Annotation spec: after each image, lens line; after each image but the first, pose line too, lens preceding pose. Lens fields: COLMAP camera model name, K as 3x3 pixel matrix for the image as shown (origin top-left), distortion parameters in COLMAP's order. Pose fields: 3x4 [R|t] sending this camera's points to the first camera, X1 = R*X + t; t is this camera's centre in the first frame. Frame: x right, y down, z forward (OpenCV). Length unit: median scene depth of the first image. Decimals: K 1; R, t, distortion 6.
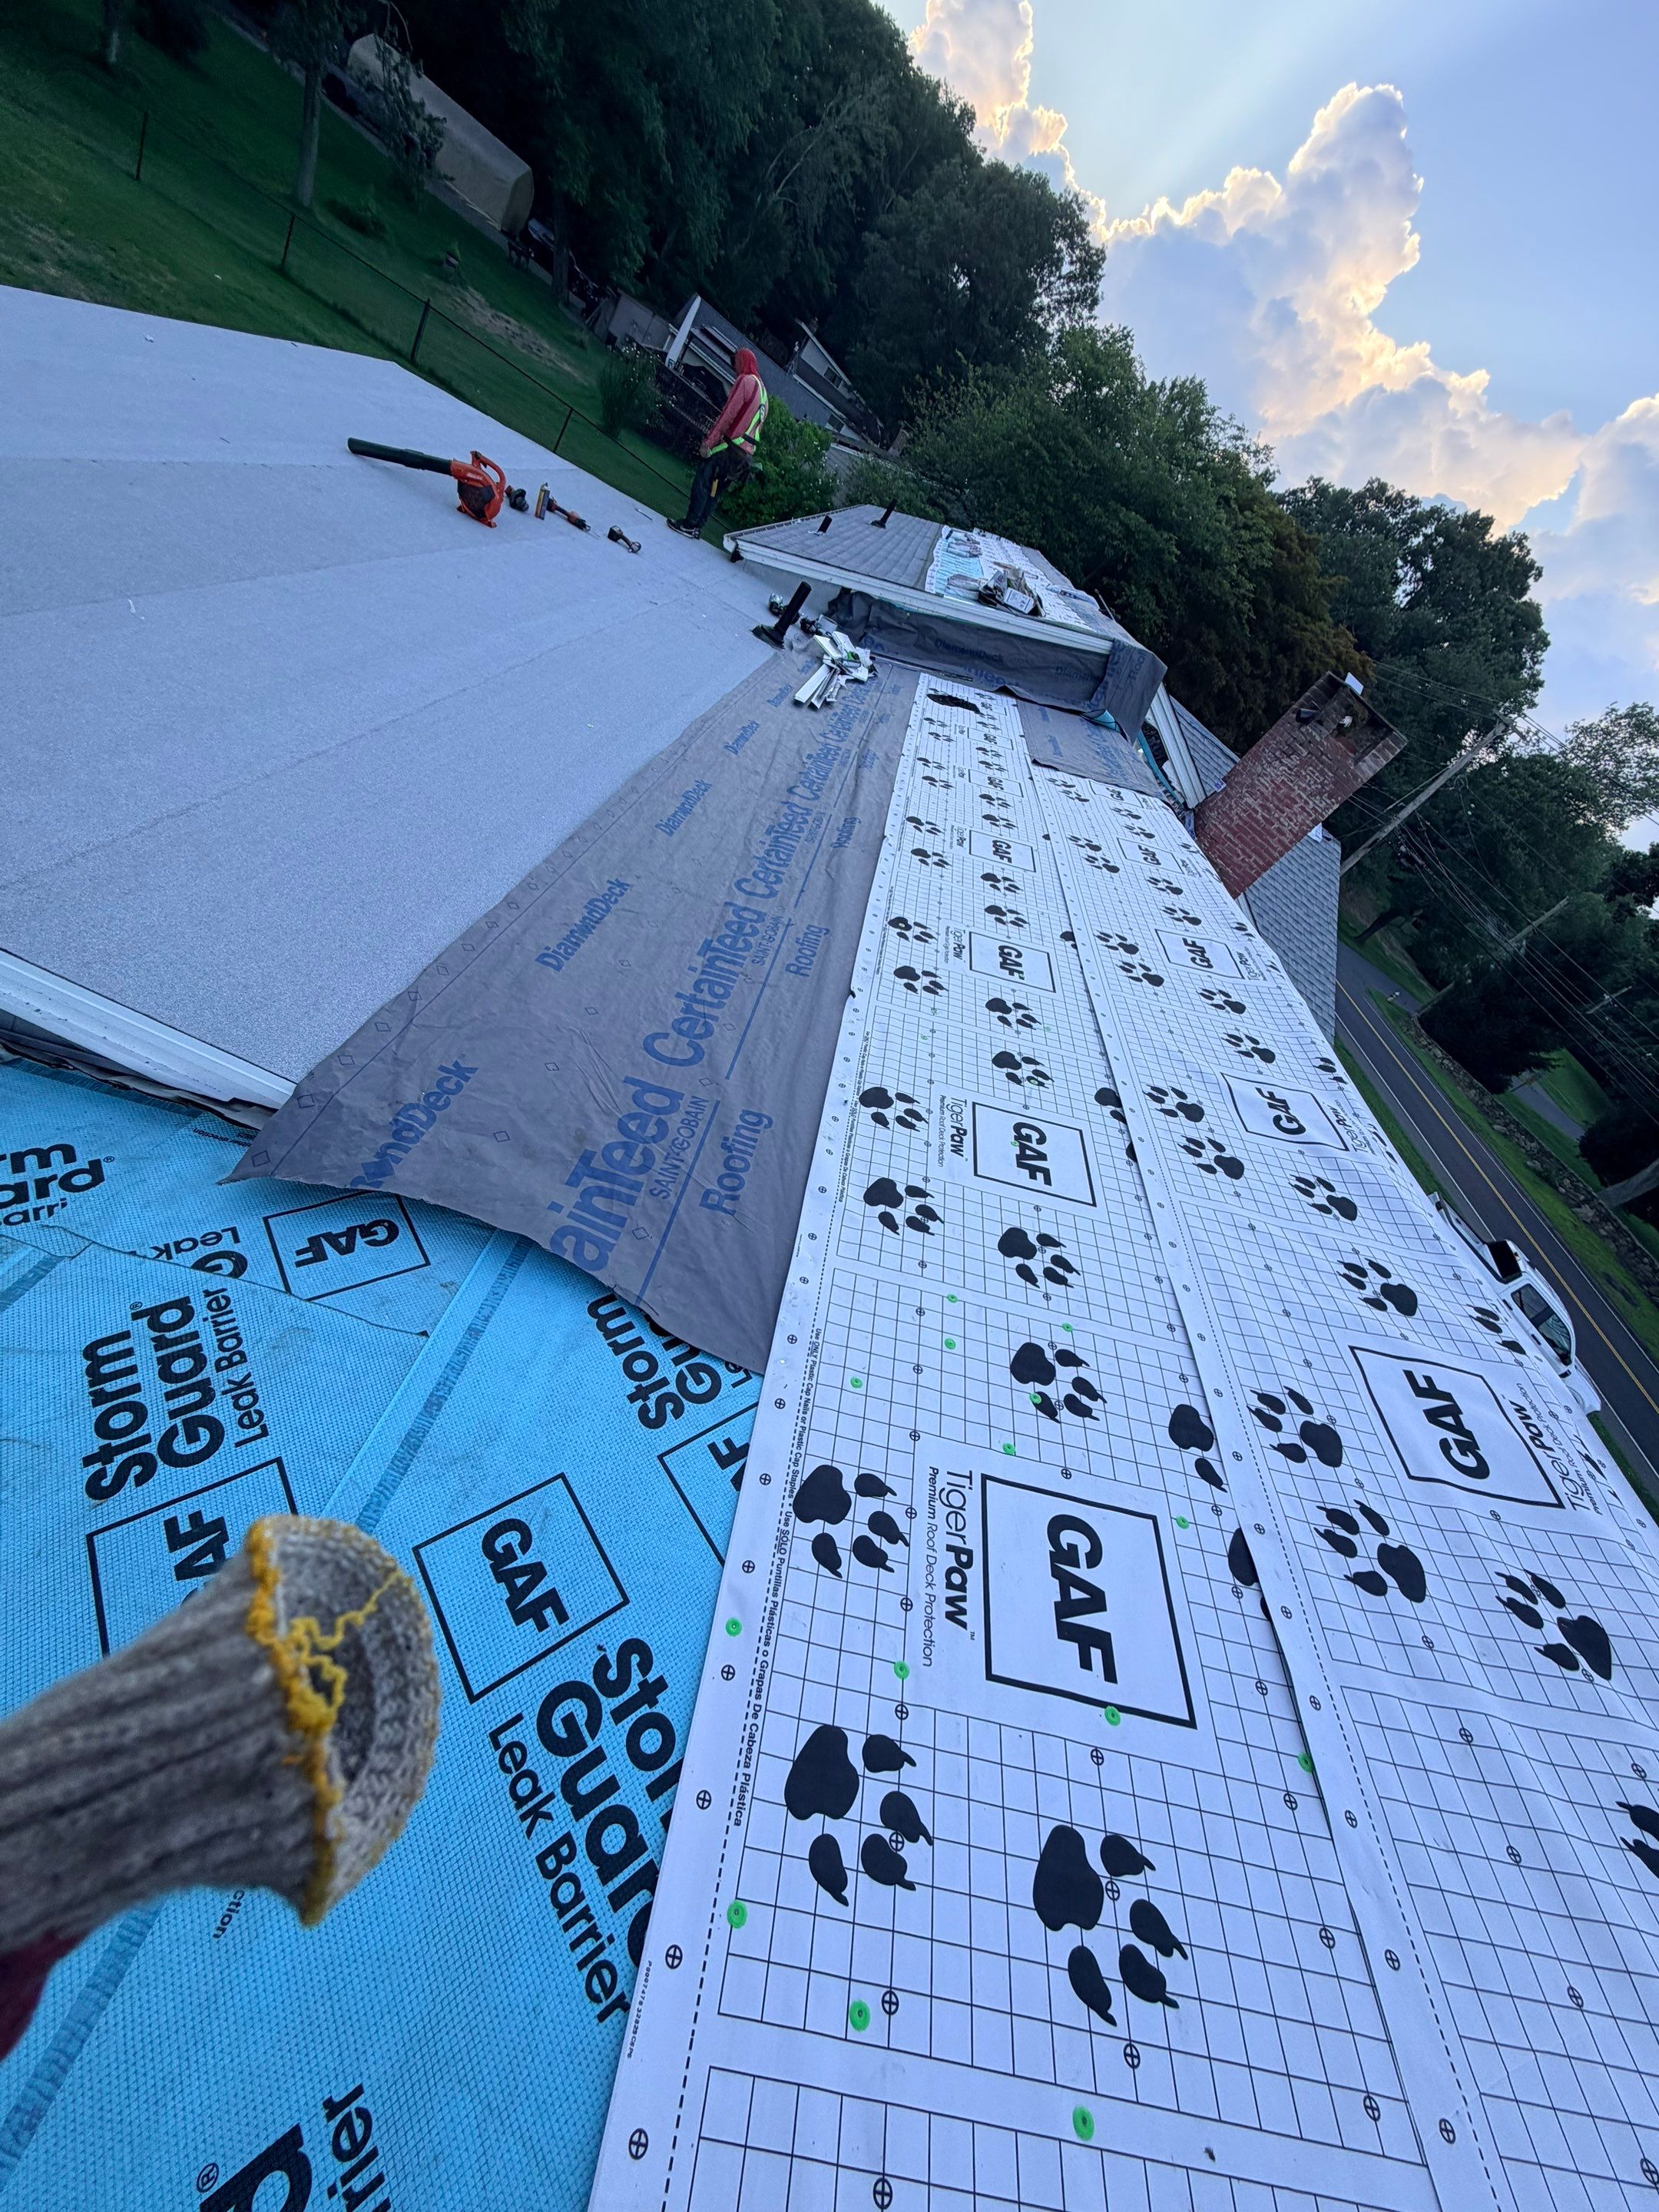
lens RADIAL K [[873.3, 0, 838.1], [0, 873.3, 1104.4], [0, 0, 1]] dist [-0.001040, -0.000402]
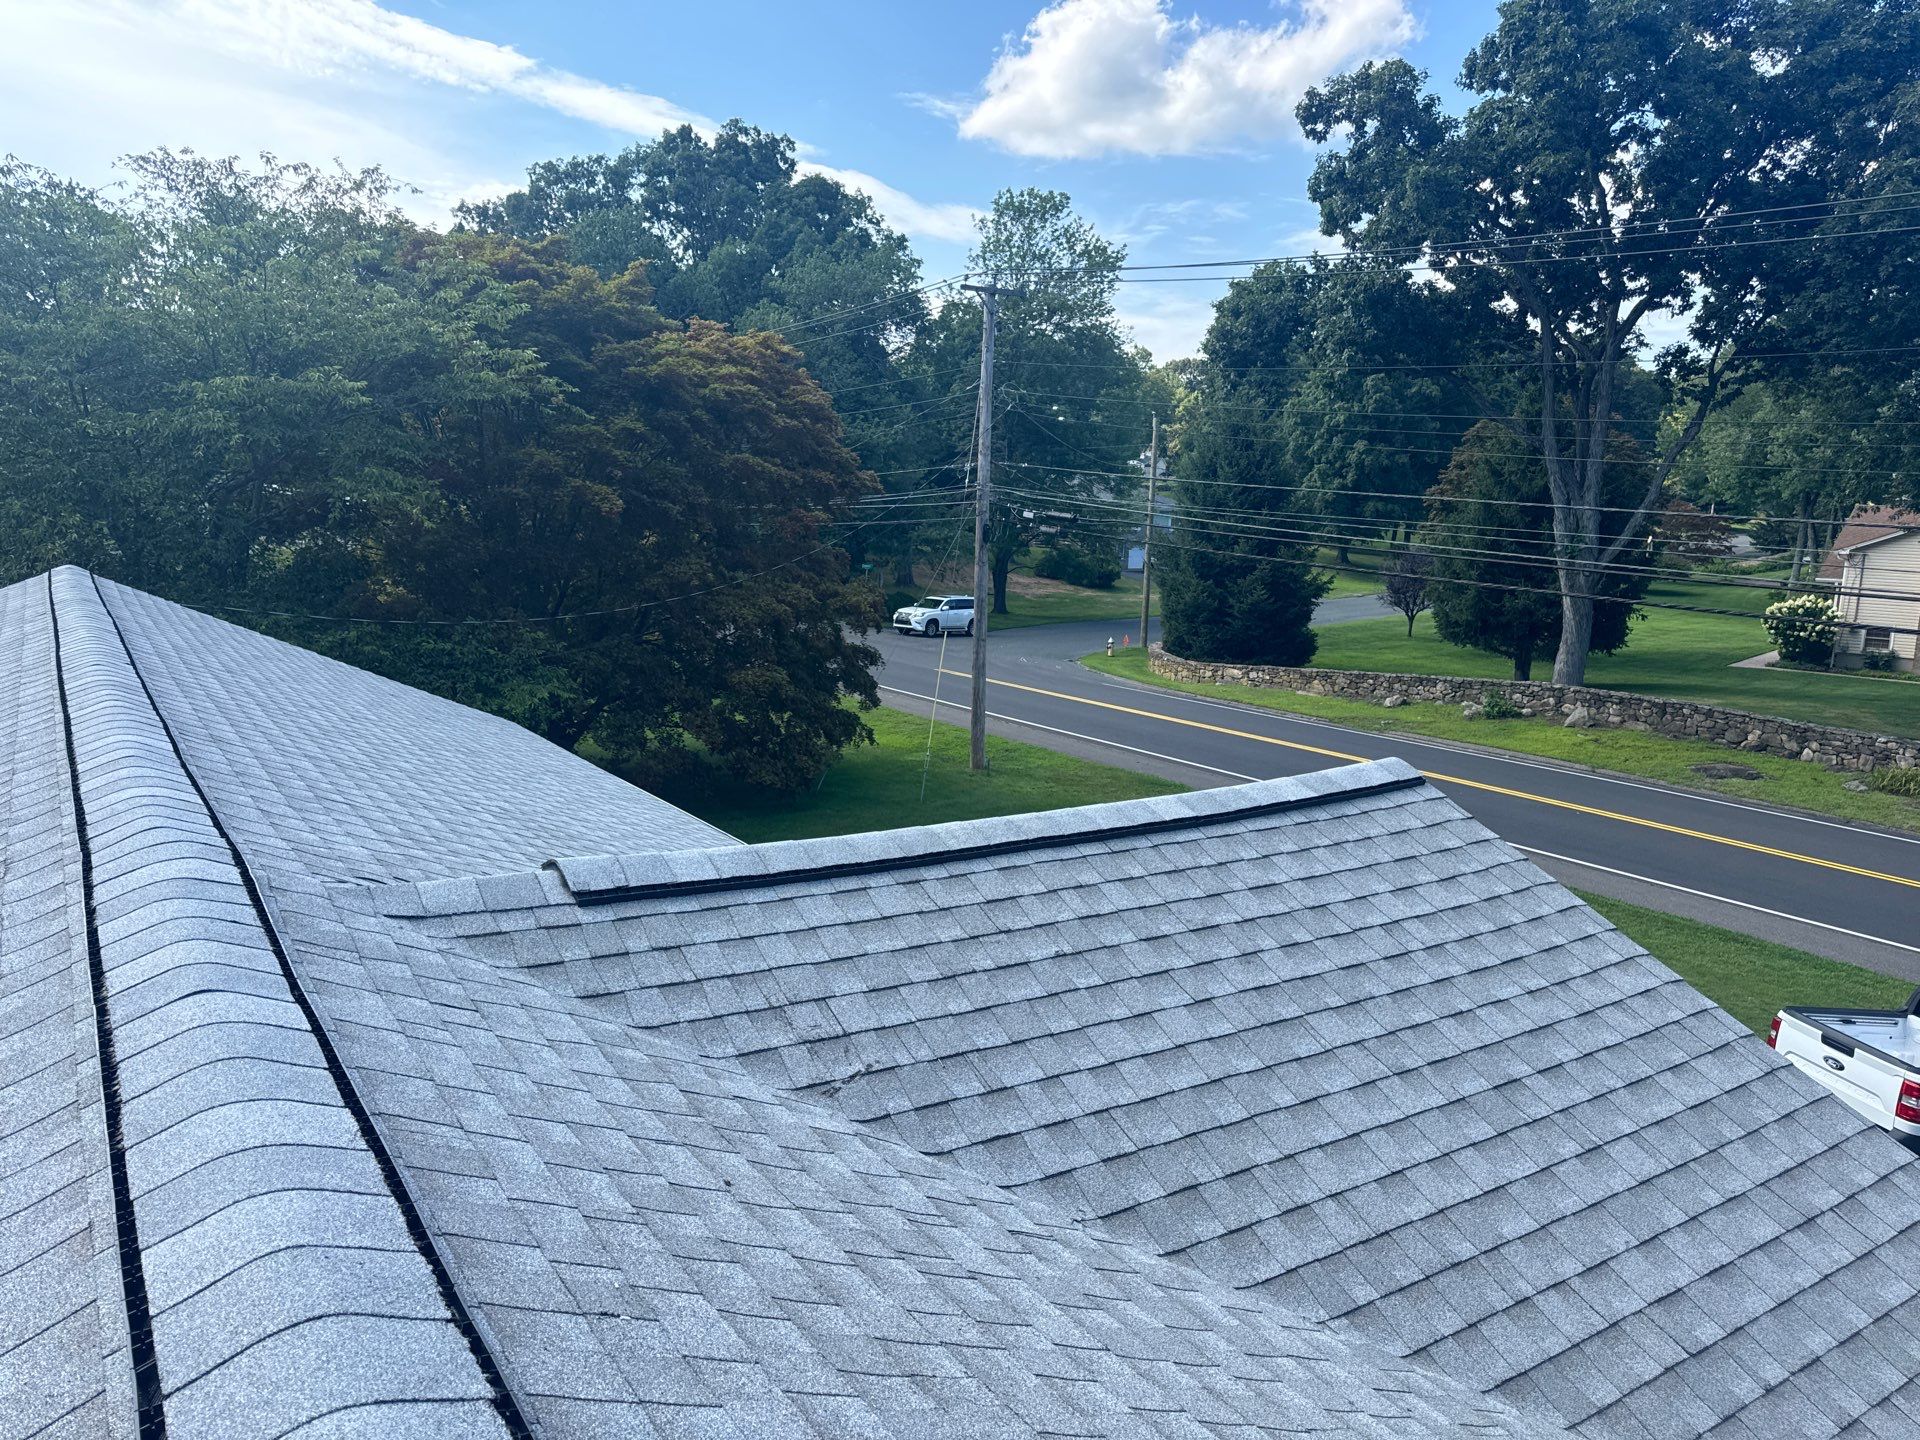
lens RADIAL K [[1324.1, 0, 943.1], [0, 1324.1, 717.3], [0, 0, 1]] dist [0.025398, -0.021530]
pose [[0.631233, -0.630817, 0.451238, 0.071581], [0.732892, 0.675520, -0.080880, -0.107128], [-0.253800, 0.381763, 0.888731, 0.167458]]
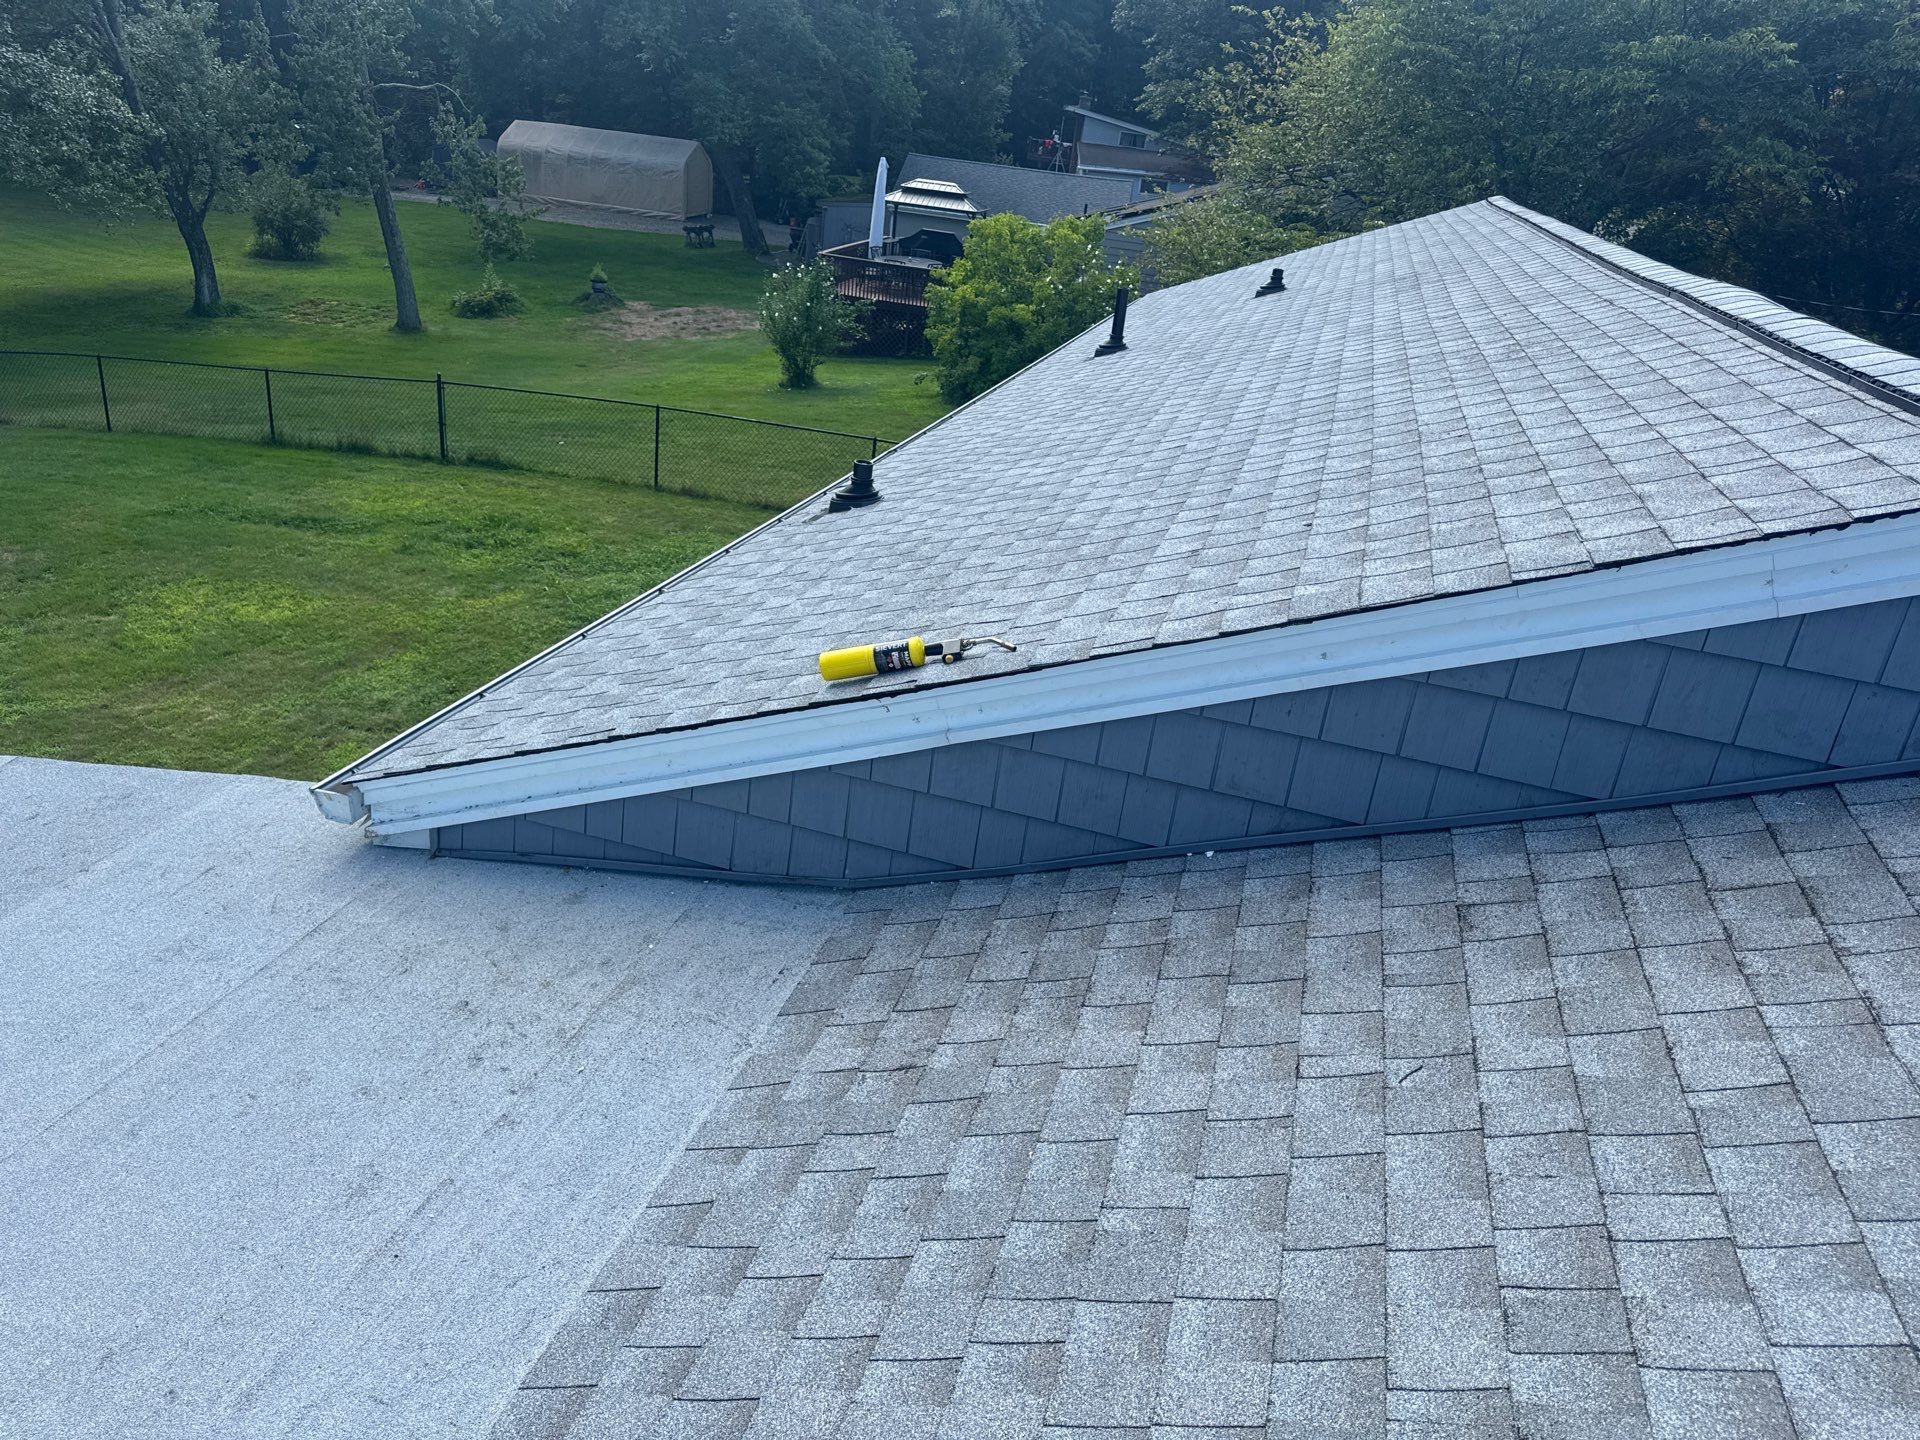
lens RADIAL K [[1340.1, 0, 974.4], [0, 1340.1, 707.1], [0, 0, 1]] dist [0.073963, -0.106803]
pose [[0.872482, -0.394701, -0.288071, 0.034026], [0.280617, 0.887344, -0.365890, -0.081006], [0.400036, 0.238395, 0.884952, 0.122020]]
